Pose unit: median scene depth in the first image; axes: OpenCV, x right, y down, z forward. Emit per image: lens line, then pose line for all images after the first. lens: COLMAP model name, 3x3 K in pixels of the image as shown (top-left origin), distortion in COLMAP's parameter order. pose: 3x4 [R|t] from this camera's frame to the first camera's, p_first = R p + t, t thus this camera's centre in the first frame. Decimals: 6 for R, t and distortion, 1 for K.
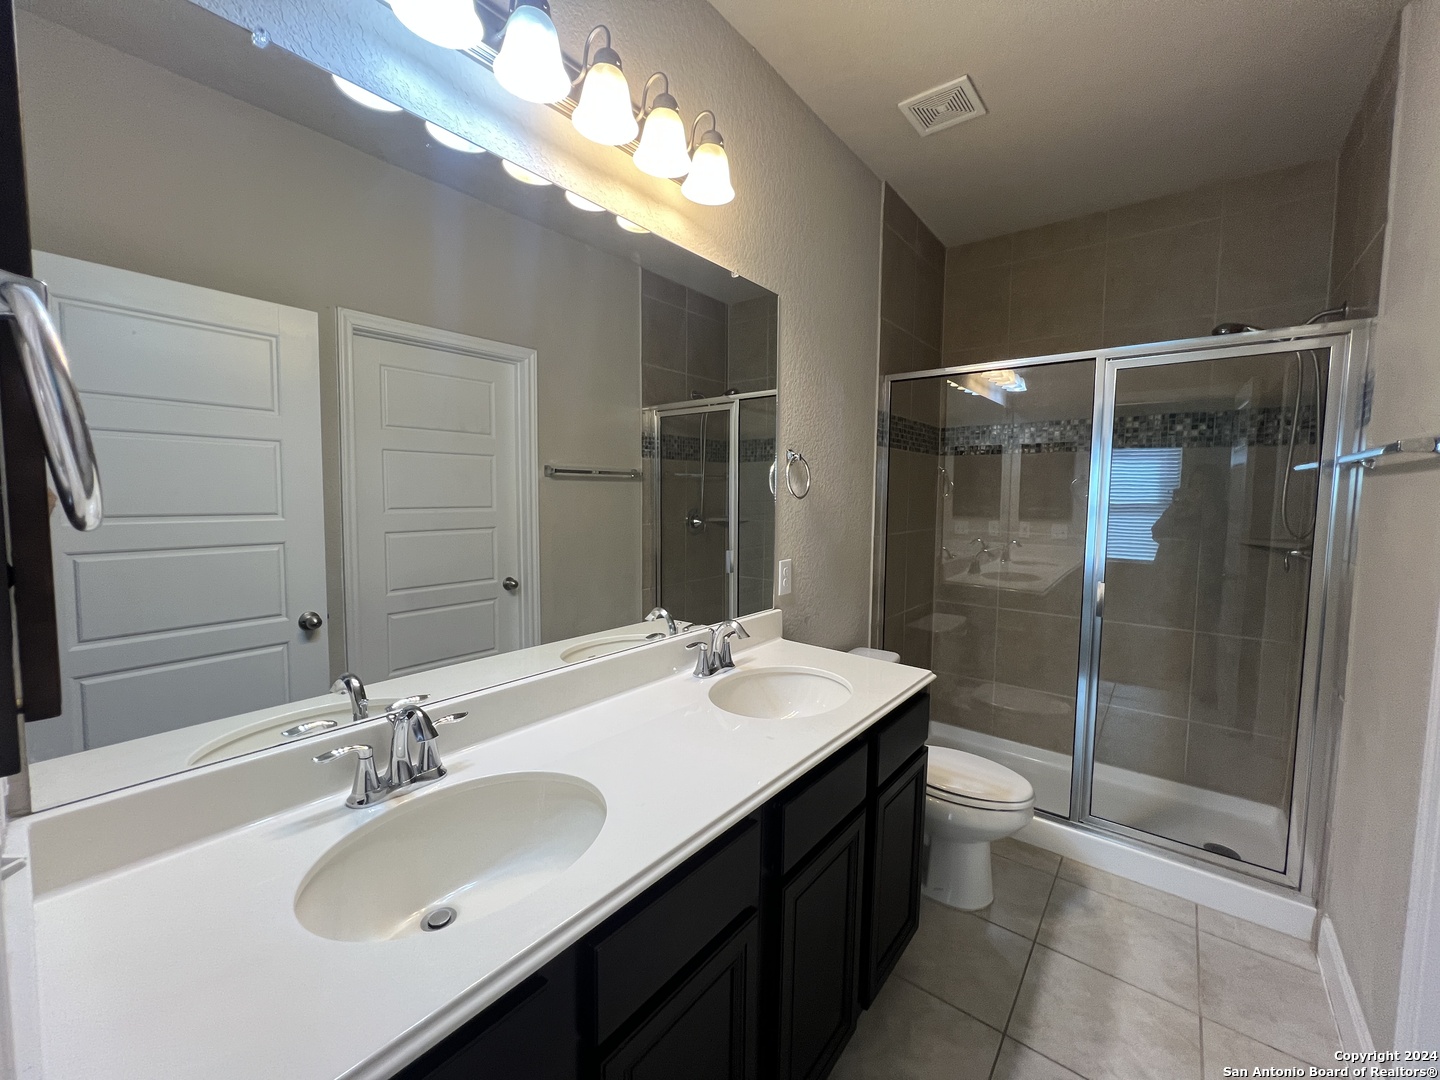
lens RADIAL K [[578.2, 0, 720.9], [0, 578.2, 538.8], [0, 0, 1]] dist [-0.000498, 0.000610]
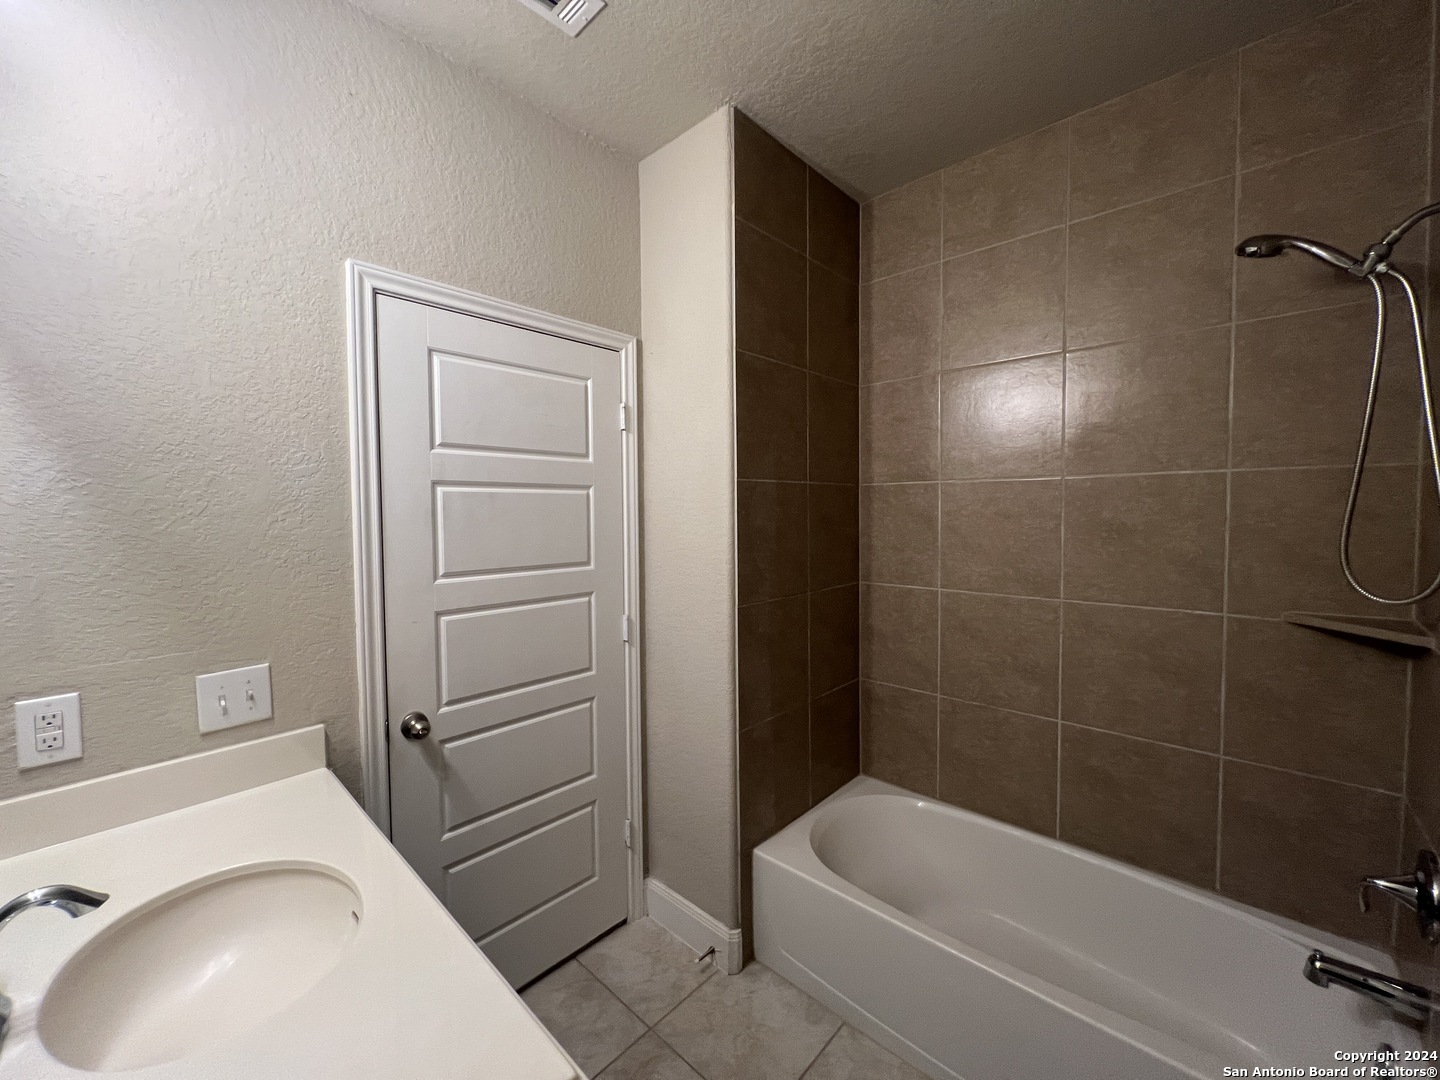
lens RADIAL K [[576.7, 0, 718.1], [0, 576.7, 534.4], [0, 0, 1]] dist [-0.000506, 0.000934]
pose [[0.997558, -0.011494, -0.068891, -0.197047], [0.009937, 0.999688, -0.022903, -0.071406], [0.069132, 0.022162, 0.997361, 0.338364]]
